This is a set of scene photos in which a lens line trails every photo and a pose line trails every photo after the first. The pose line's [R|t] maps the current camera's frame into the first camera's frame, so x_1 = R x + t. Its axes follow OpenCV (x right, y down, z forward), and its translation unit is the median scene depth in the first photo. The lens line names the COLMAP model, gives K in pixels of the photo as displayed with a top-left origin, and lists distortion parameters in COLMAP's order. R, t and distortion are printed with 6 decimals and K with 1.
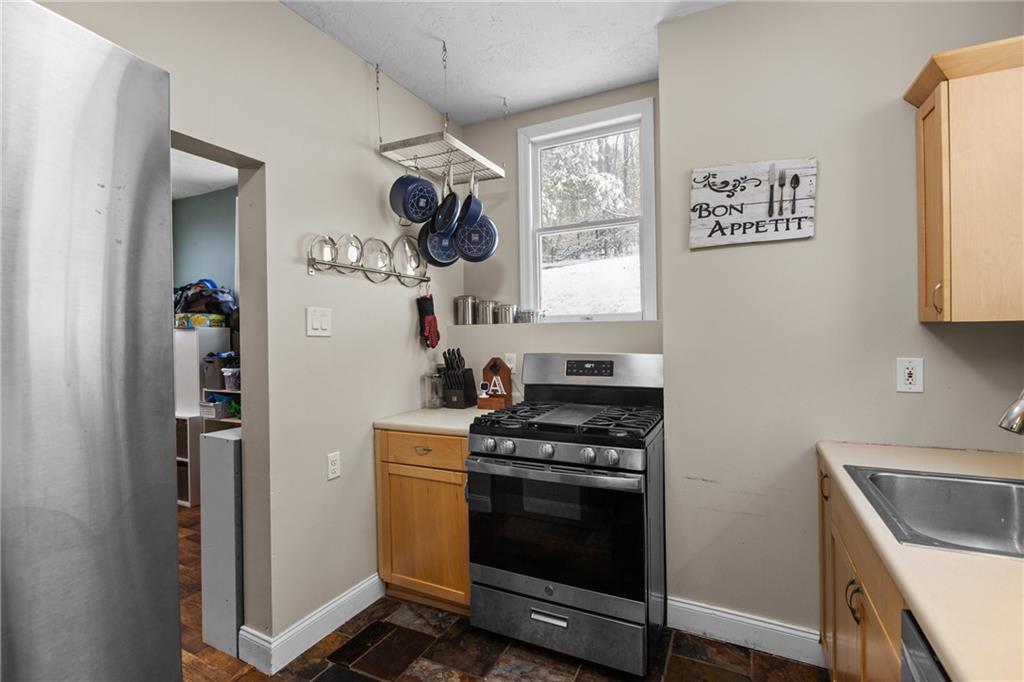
lens RADIAL K [[470.6, 0, 514.7], [0, 470.6, 329.7], [0, 0, 1]] dist [-0.007799, -0.001079]
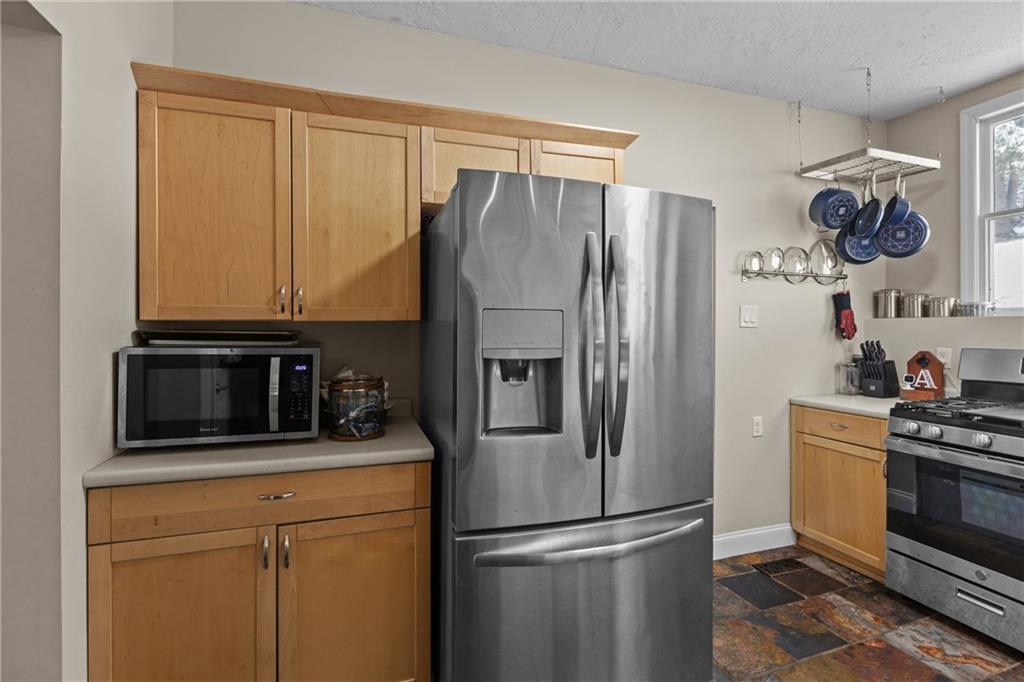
lens RADIAL K [[470.6, 0, 514.7], [0, 470.6, 329.7], [0, 0, 1]] dist [-0.007799, -0.001079]
pose [[0.715378, 0.019946, -0.698453, 0.033266], [-0.004784, 0.999709, 0.023649, -0.006451], [0.698722, -0.013577, 0.715265, -0.353895]]
